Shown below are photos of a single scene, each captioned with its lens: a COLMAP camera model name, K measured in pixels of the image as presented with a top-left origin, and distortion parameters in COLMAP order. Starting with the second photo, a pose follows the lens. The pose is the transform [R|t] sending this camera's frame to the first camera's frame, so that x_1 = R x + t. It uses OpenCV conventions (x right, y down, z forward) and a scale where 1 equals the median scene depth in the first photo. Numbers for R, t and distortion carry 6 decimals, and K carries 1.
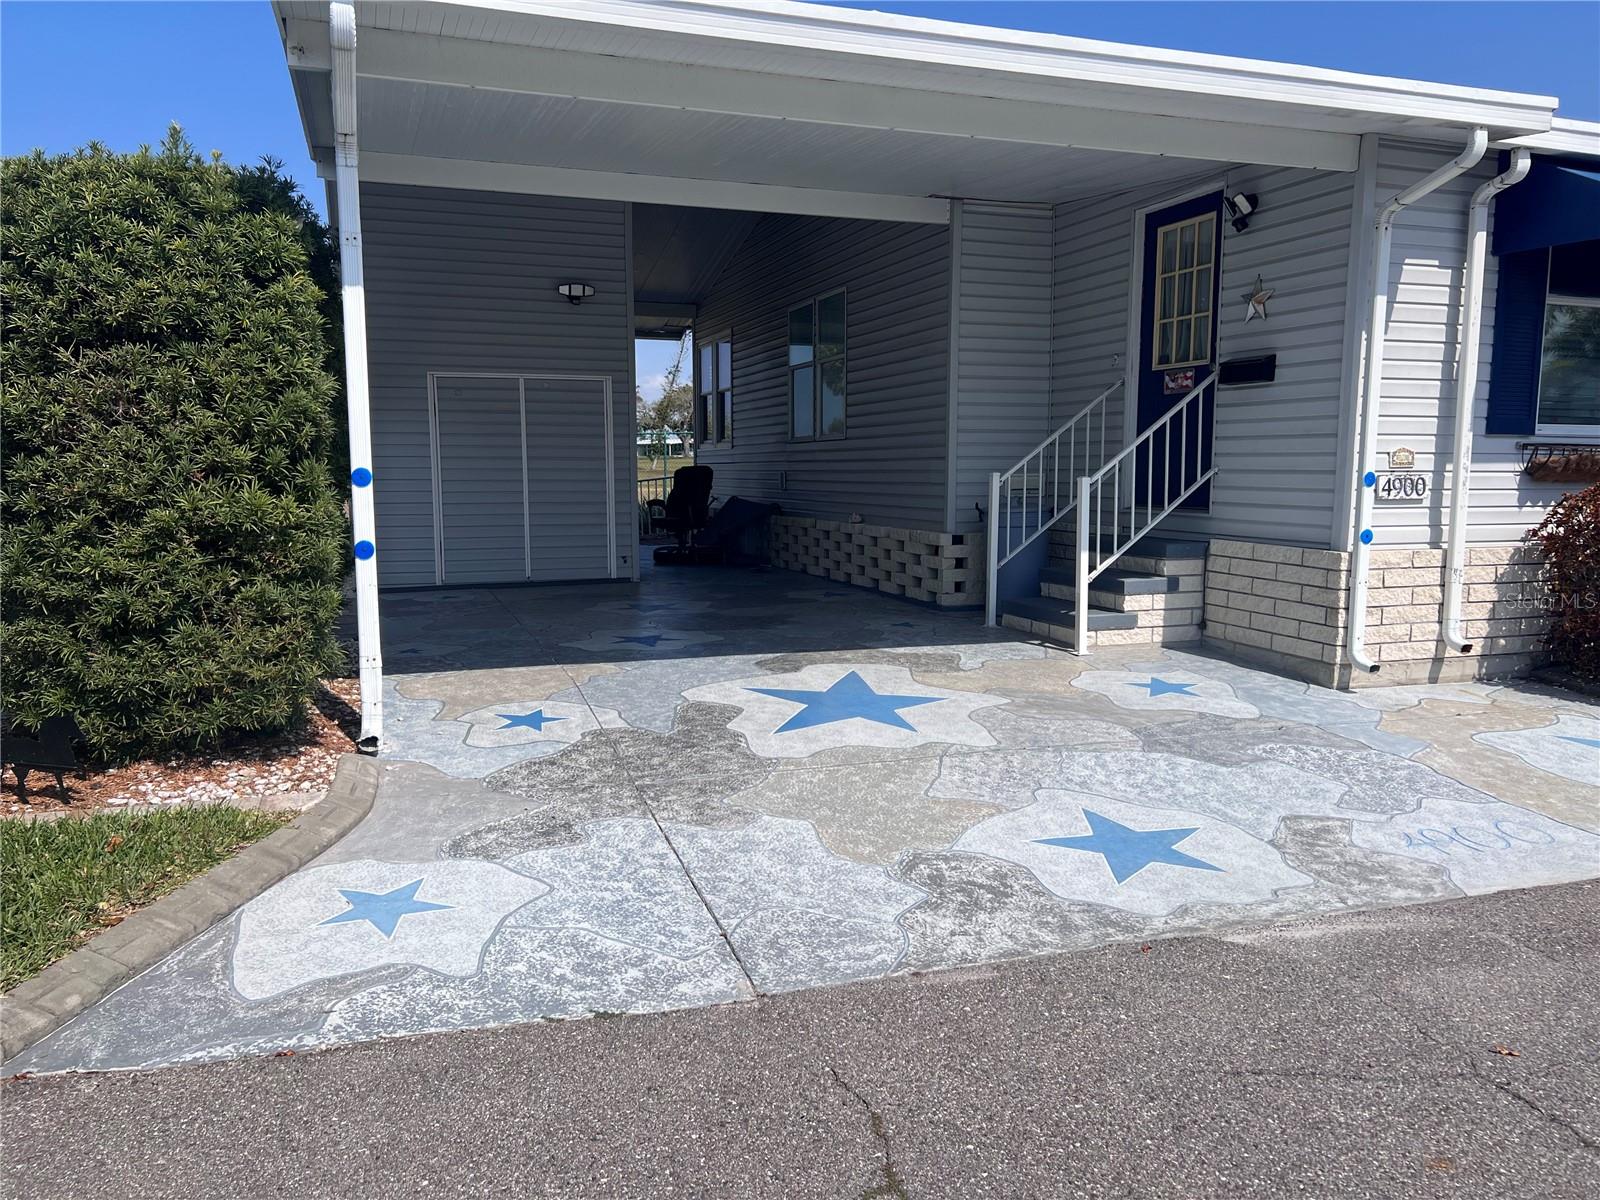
lens RADIAL K [[1204.6, 0, 788.5], [0, 1204.6, 599.6], [0, 0, 1]] dist [0.050312, -0.053017]
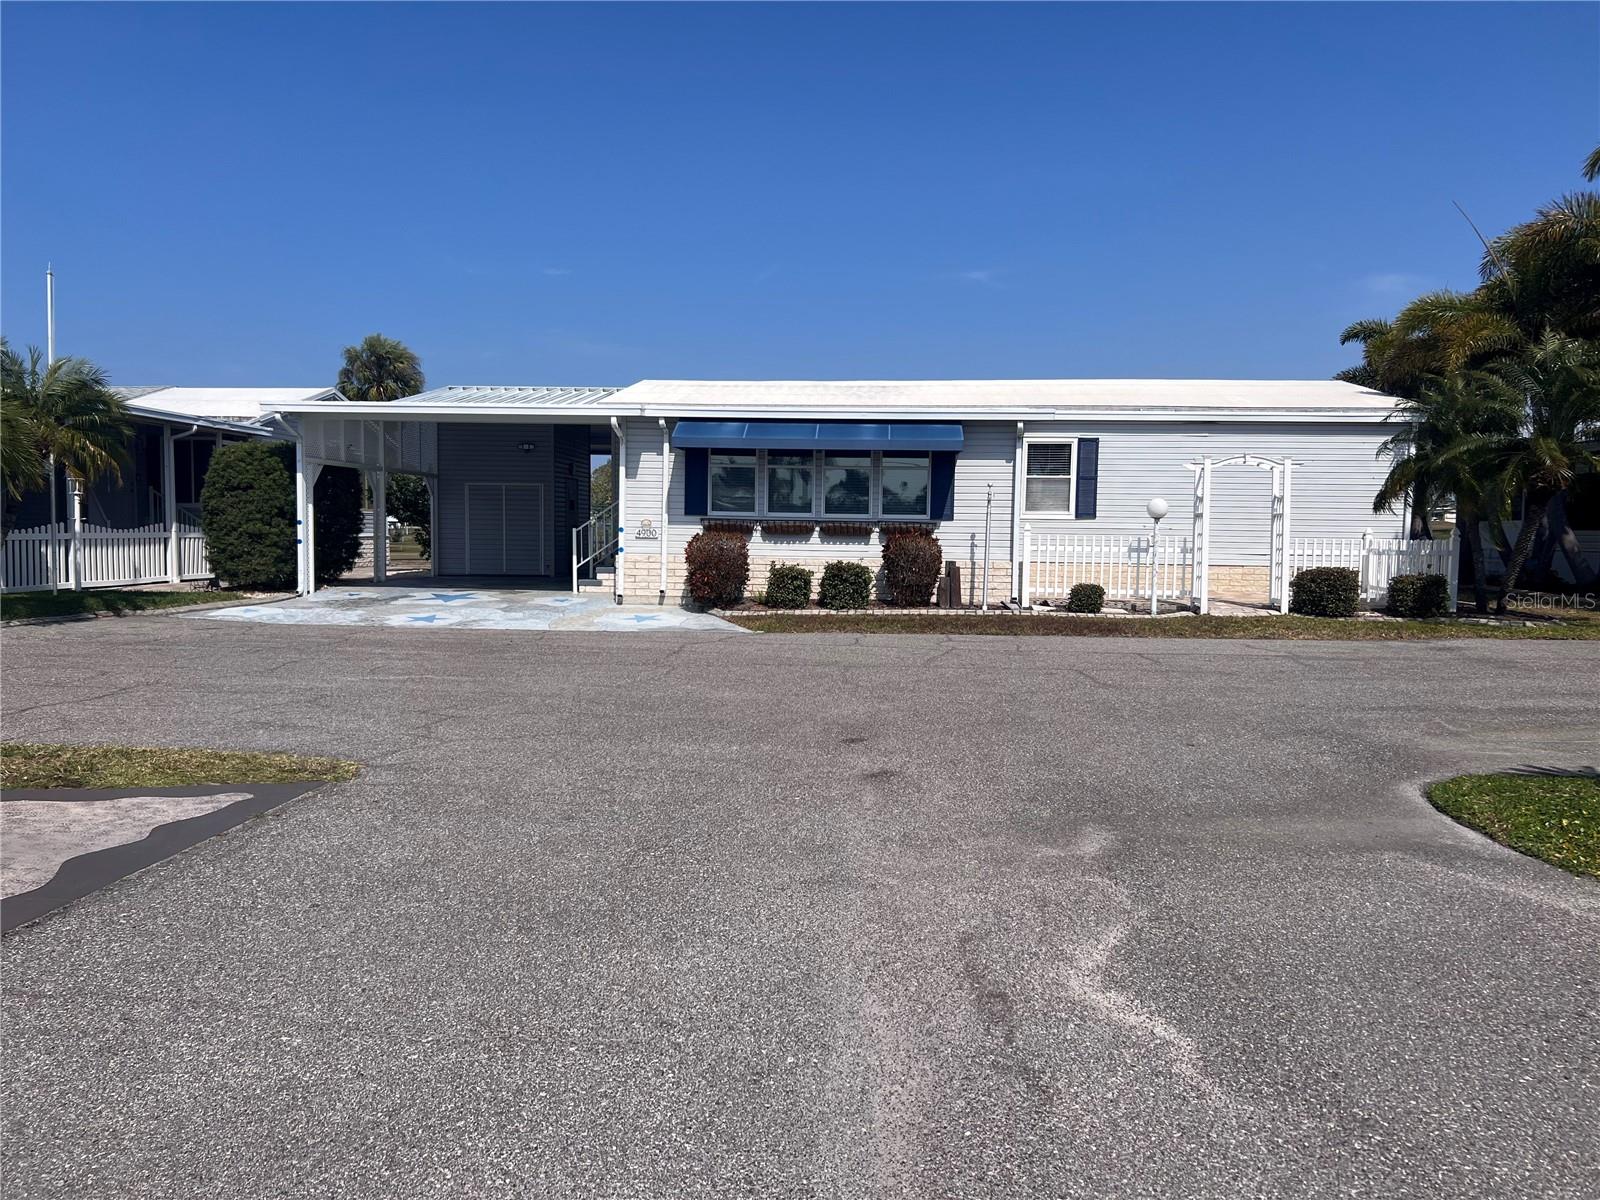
lens RADIAL K [[1204.6, 0, 798.7], [0, 1204.6, 601.2], [0, 0, 1]] dist [0.050312, -0.053017]
pose [[0.920510, 0.037046, -0.388958, 1.747840], [-0.058536, 0.997335, -0.043540, 0.148792], [0.386309, 0.062847, 0.920226, -1.275948]]
